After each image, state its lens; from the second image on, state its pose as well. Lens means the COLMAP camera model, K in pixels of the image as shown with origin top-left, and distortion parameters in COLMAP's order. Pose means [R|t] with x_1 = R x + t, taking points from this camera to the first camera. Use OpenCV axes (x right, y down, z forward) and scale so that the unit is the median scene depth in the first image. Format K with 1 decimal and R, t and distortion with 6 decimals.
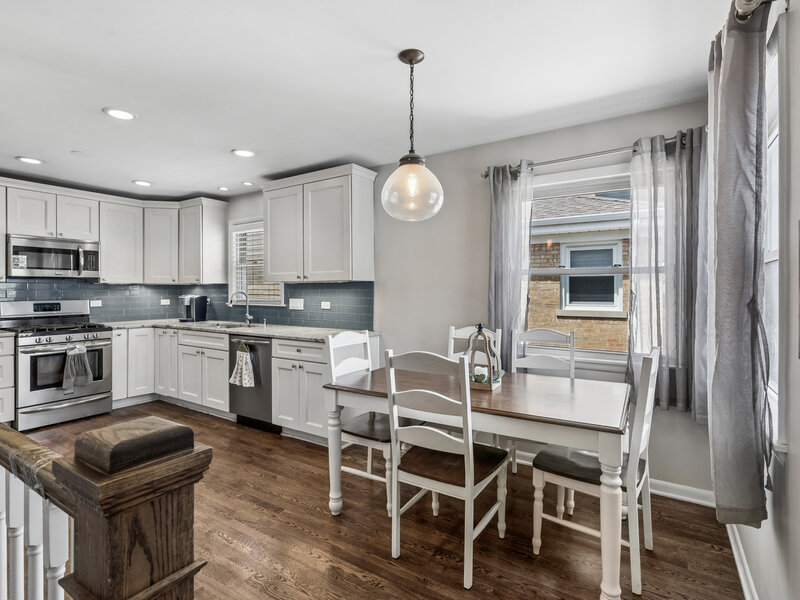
lens RADIAL K [[406.5, 0, 400.3], [0, 406.5, 291.0], [0, 0, 1]] dist [-0.012606, 0.001676]
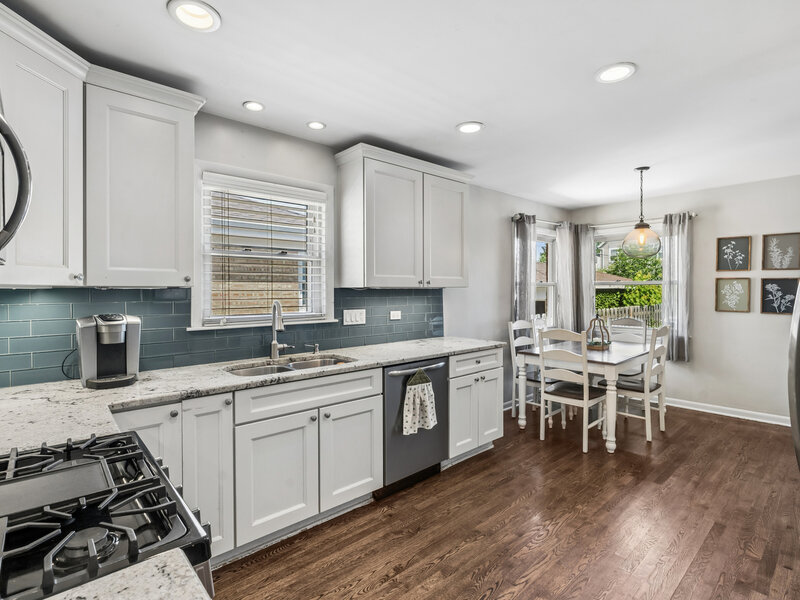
lens RADIAL K [[406.5, 0, 403.0], [0, 406.5, 293.6], [0, 0, 1]] dist [-0.012606, 0.001676]
pose [[0.263548, -0.004896, 0.964634, -0.988614], [0.007533, 0.999967, 0.003017, -0.012448], [-0.964617, 0.006472, 0.263576, 0.756404]]
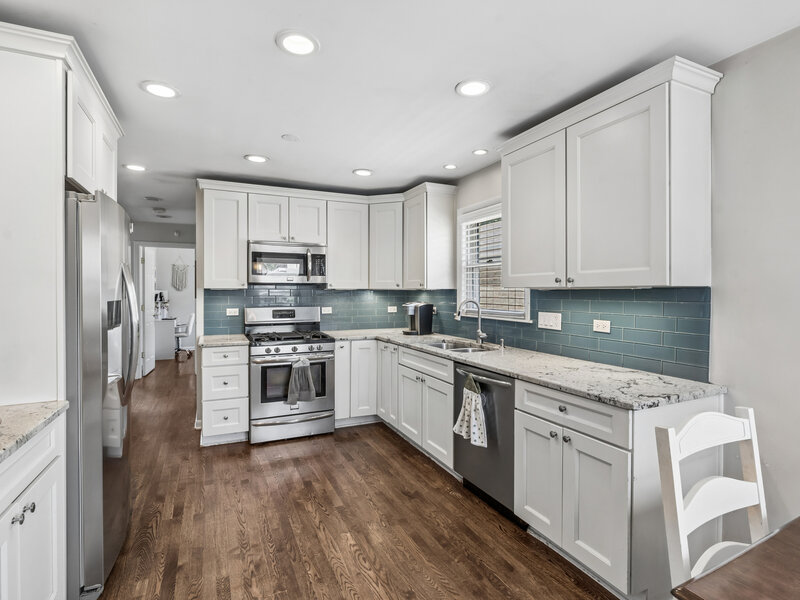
lens RADIAL K [[406.5, 0, 400.8], [0, 406.5, 294.5], [0, 0, 1]] dist [-0.012606, 0.001676]
pose [[0.848318, 0.006306, -0.529450, -0.116926], [-0.003782, 0.999976, 0.005849, -0.014330], [0.529474, -0.002960, 0.848321, 0.325181]]
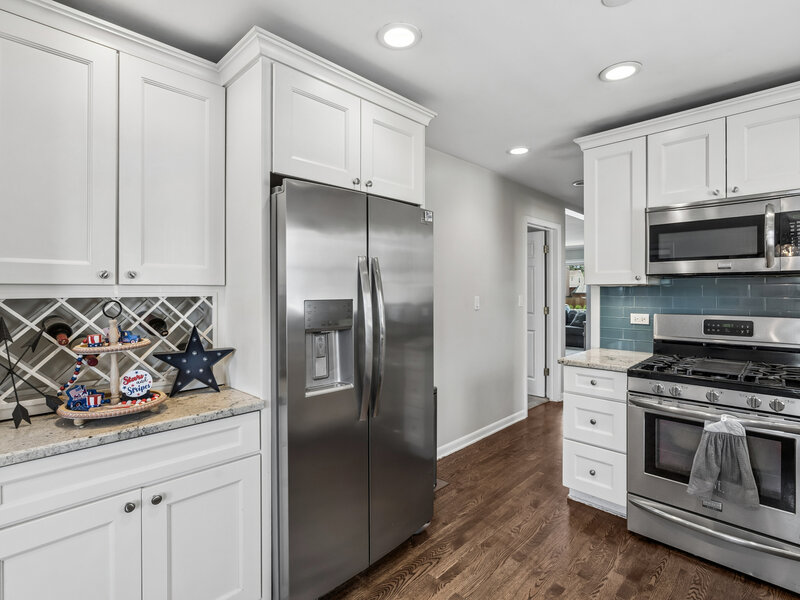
lens RADIAL K [[406.5, 0, 400.7], [0, 406.5, 291.9], [0, 0, 1]] dist [-0.012606, 0.001676]
pose [[-0.203953, 0.005474, -0.978965, -0.251144], [-0.000181, 0.999984, 0.005630, -0.012948], [0.978981, 0.001325, -0.203949, 0.699208]]
